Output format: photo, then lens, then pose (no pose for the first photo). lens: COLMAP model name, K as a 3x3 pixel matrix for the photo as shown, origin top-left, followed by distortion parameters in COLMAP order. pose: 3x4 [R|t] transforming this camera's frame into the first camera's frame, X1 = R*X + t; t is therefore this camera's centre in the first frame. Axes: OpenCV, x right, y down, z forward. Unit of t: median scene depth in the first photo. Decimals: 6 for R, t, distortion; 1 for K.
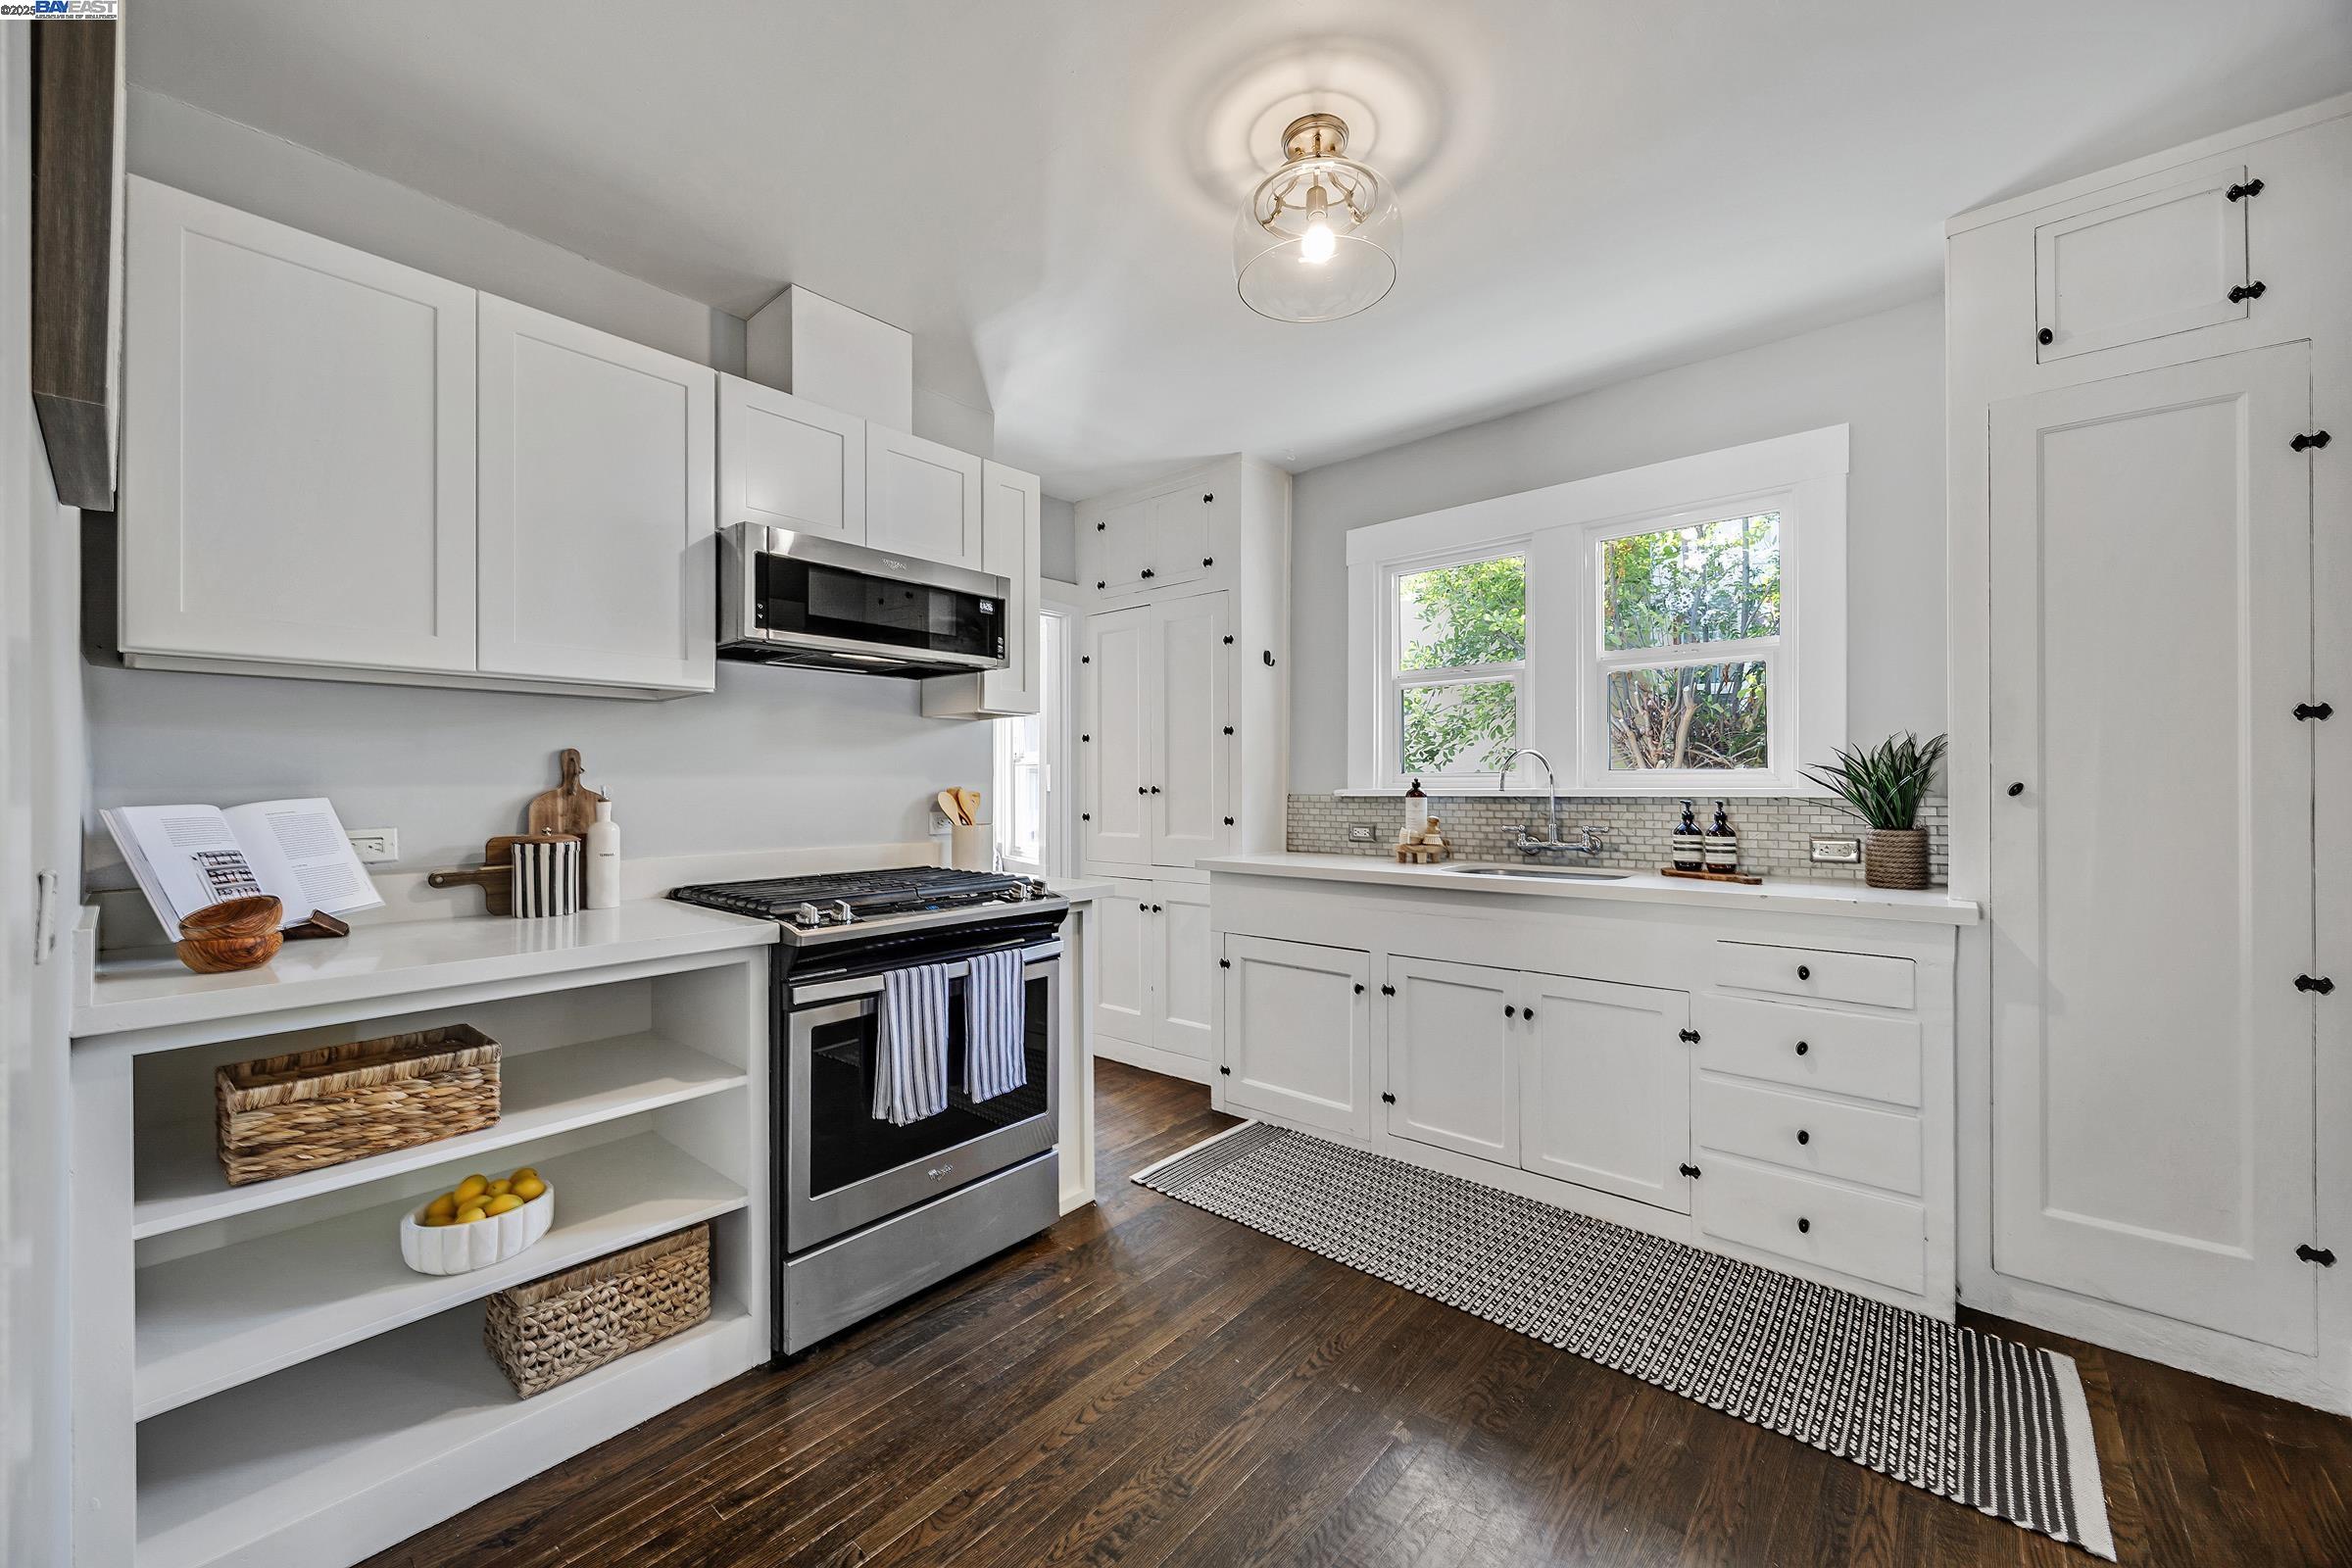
lens RADIAL K [[905.0, 0, 1173.2], [0, 905.0, 782.2], [0, 0, 1]] dist [0.003481, 0.000387]
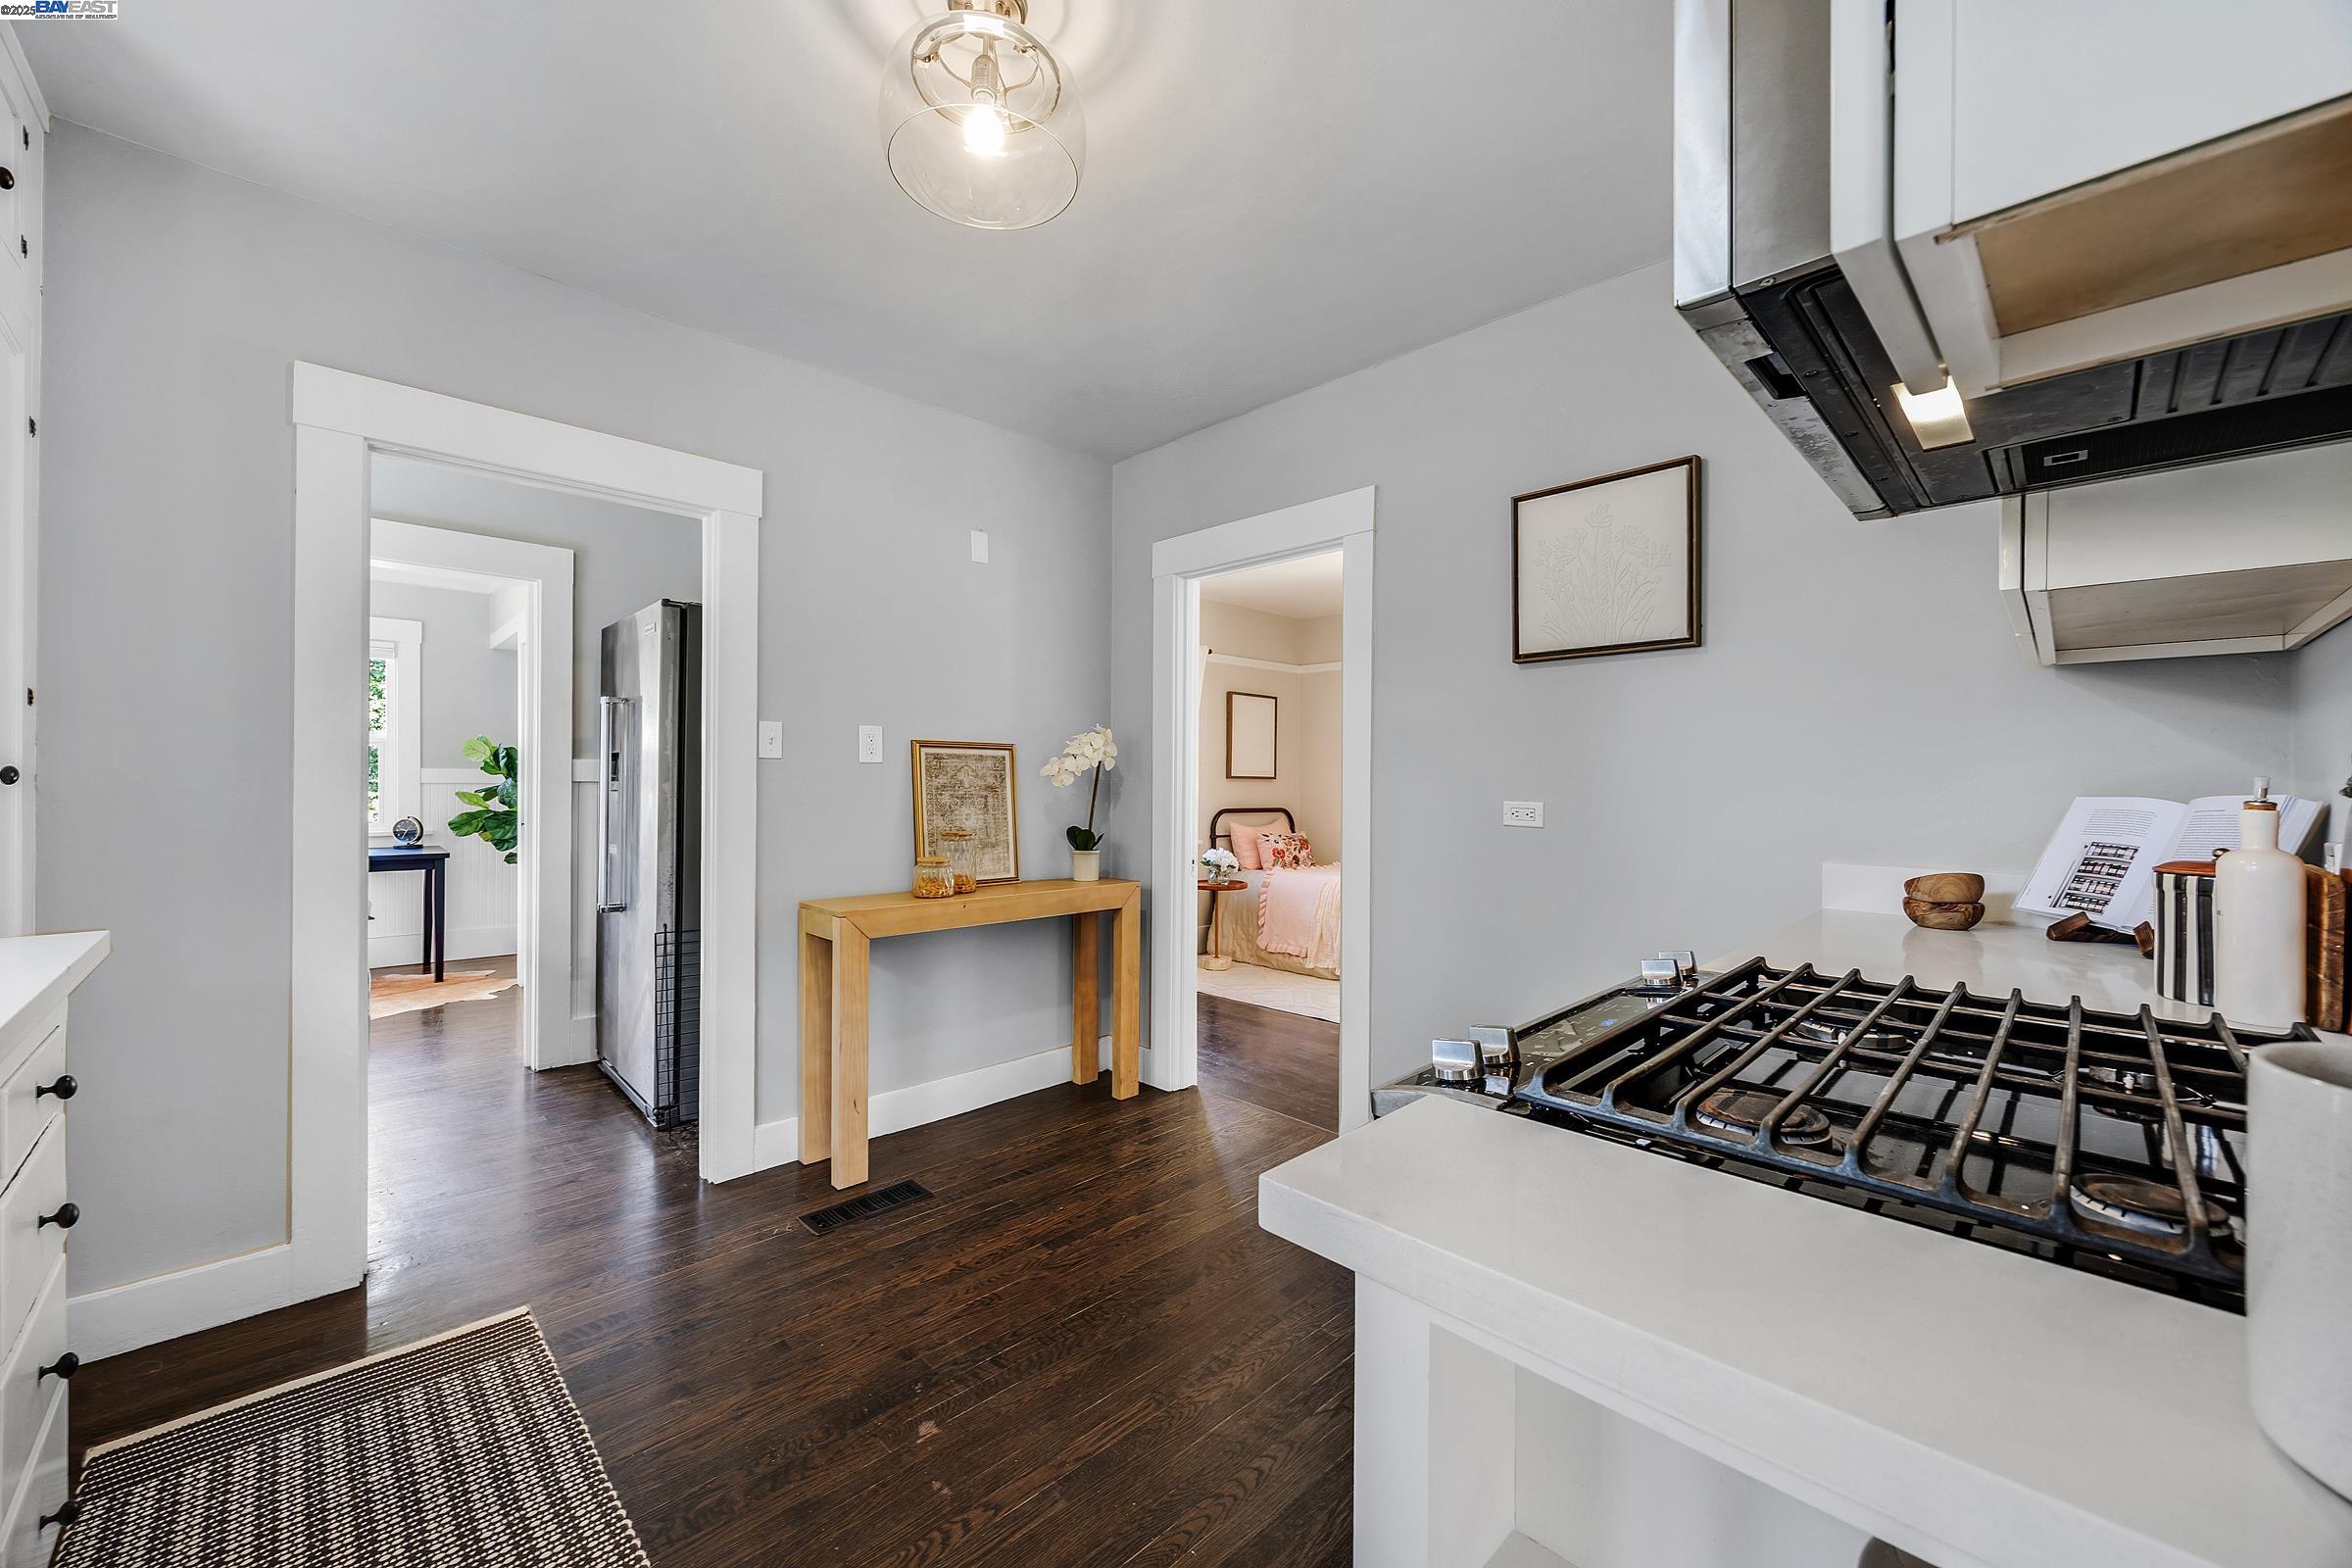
lens RADIAL K [[905.0, 0, 1165.2], [0, 905.0, 779.3], [0, 0, 1]] dist [0.003481, 0.000387]
pose [[-0.995710, -0.008989, 0.092093, -0.064206], [-0.009200, 0.999956, -0.001858, 0.009307], [-0.092072, -0.002697, -0.995749, 1.407731]]
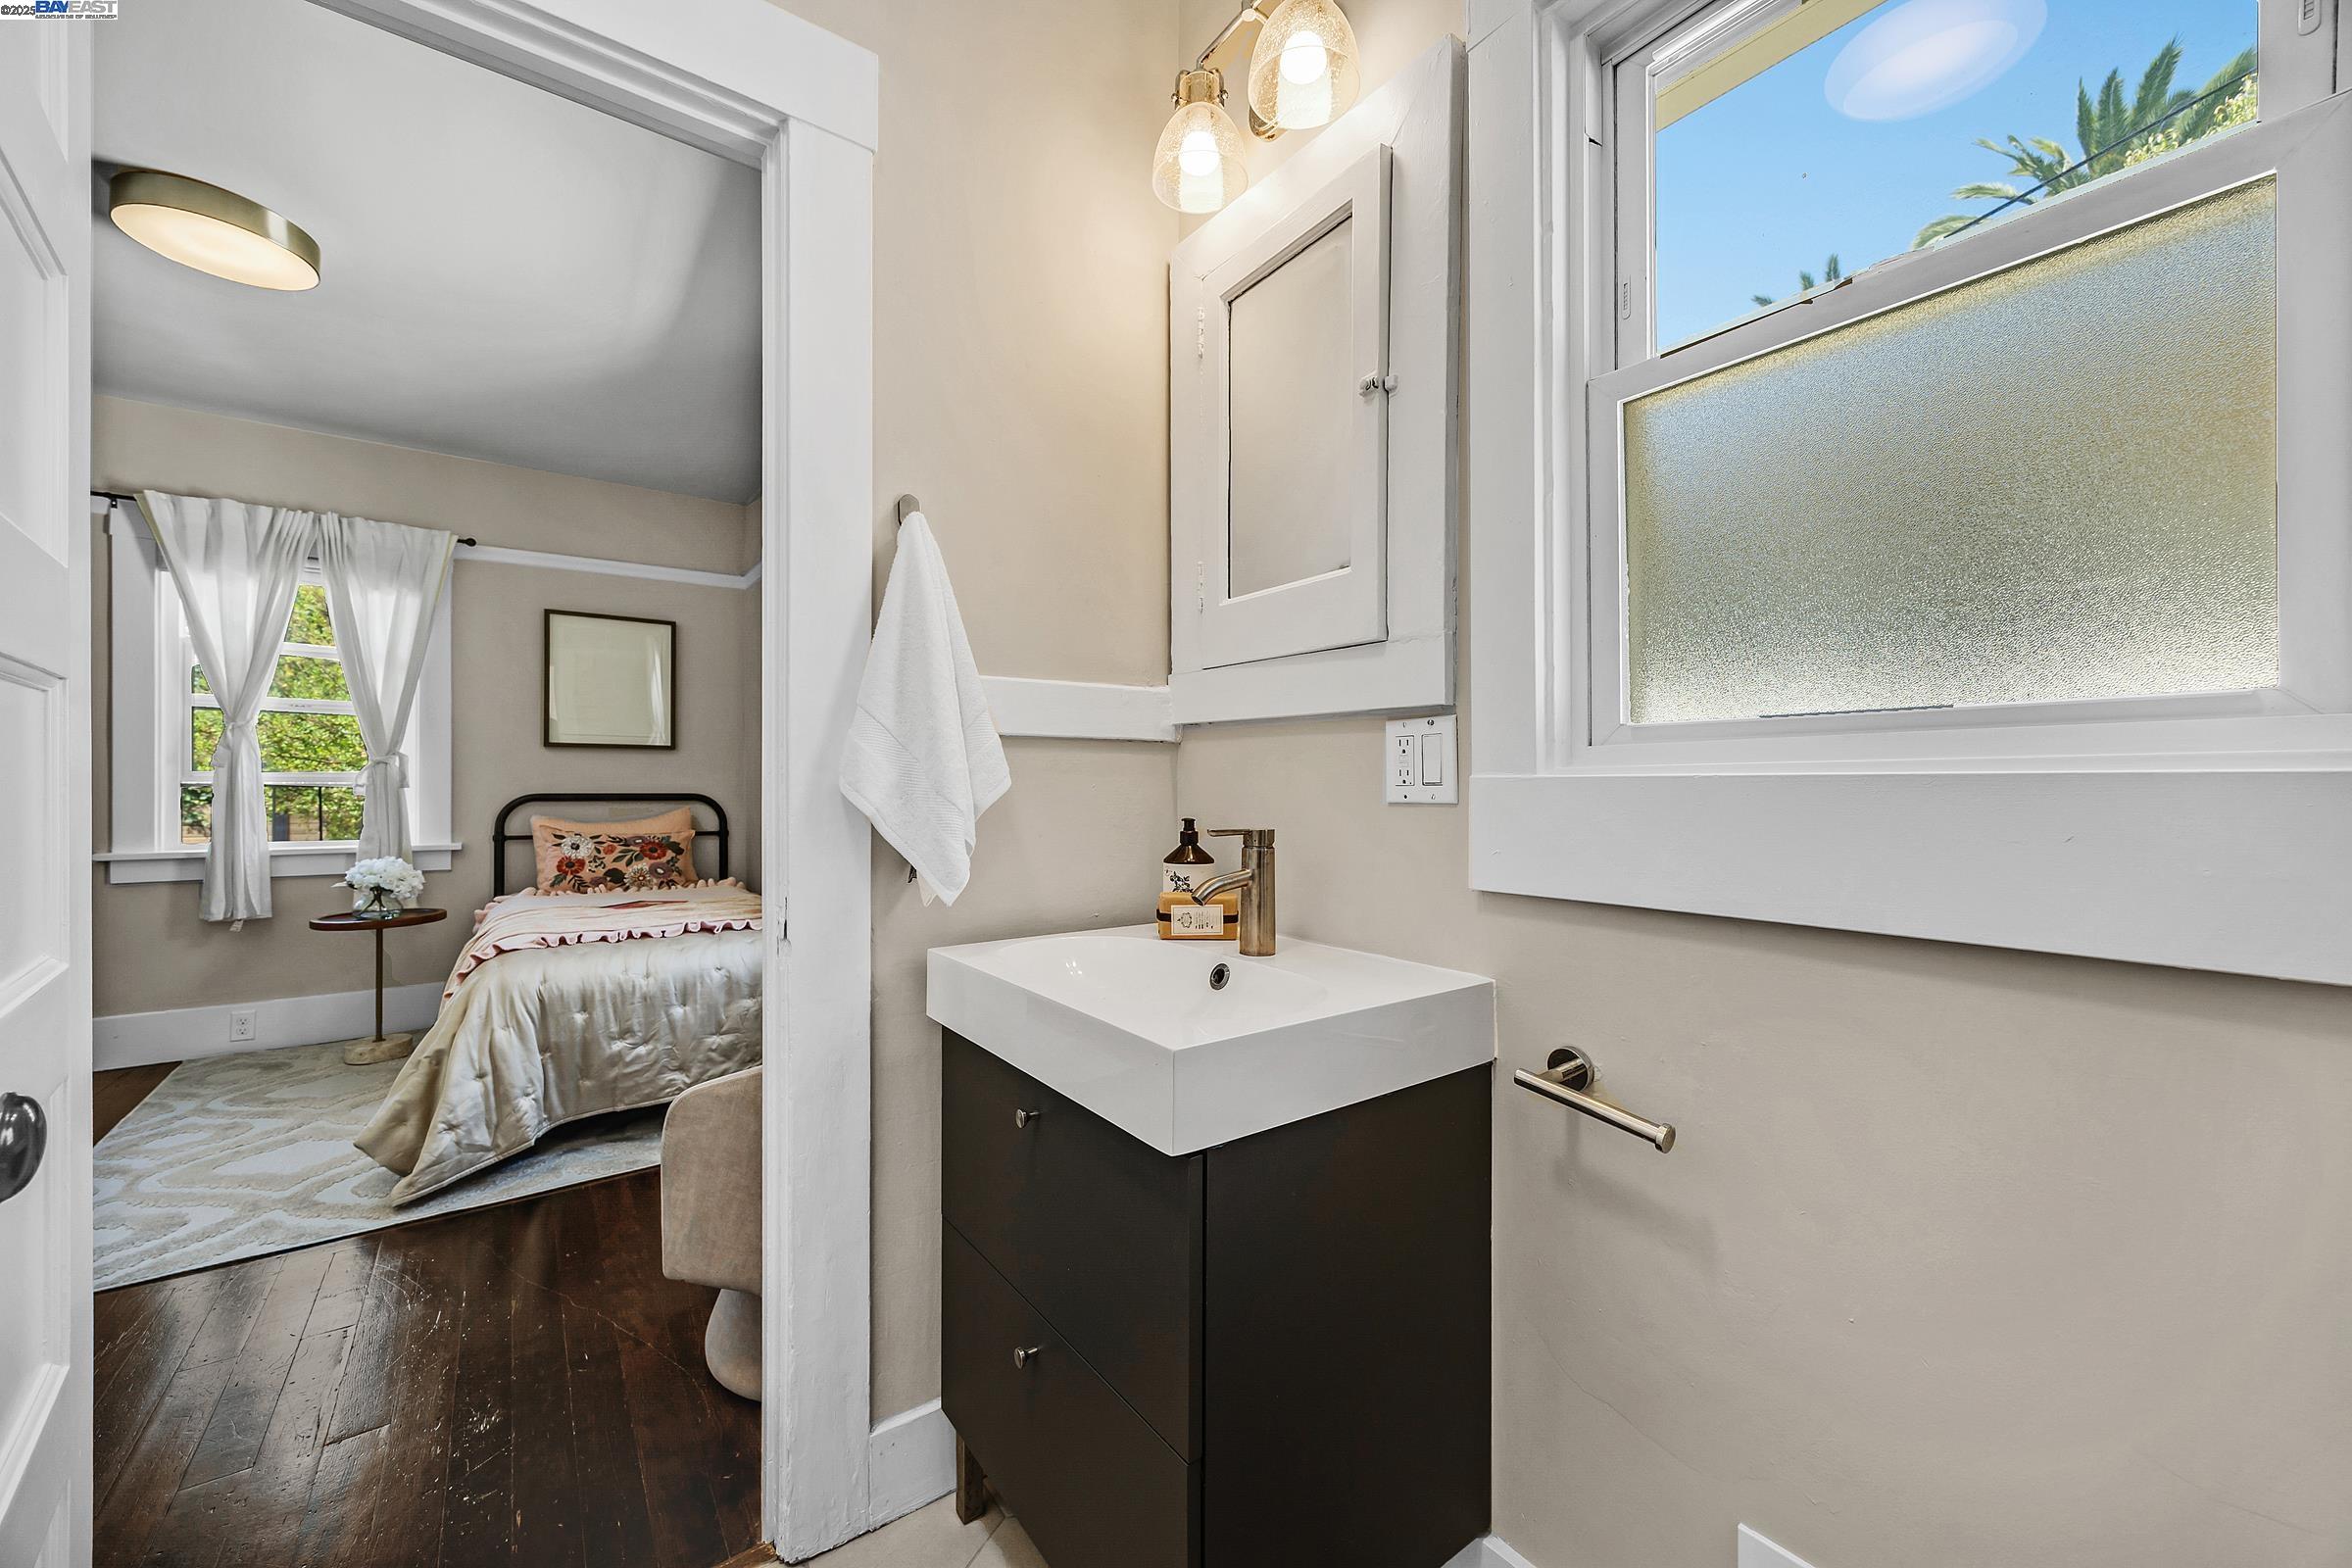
lens RADIAL K [[905.0, 0, 1161.4], [0, 905.0, 774.7], [0, 0, 1]] dist [0.003481, 0.000387]
pose [[-0.969375, 0.002204, 0.245576, -1.571393], [0.000142, 0.999965, -0.008412, 0.068130], [-0.245586, -0.008120, -0.969341, 0.061741]]
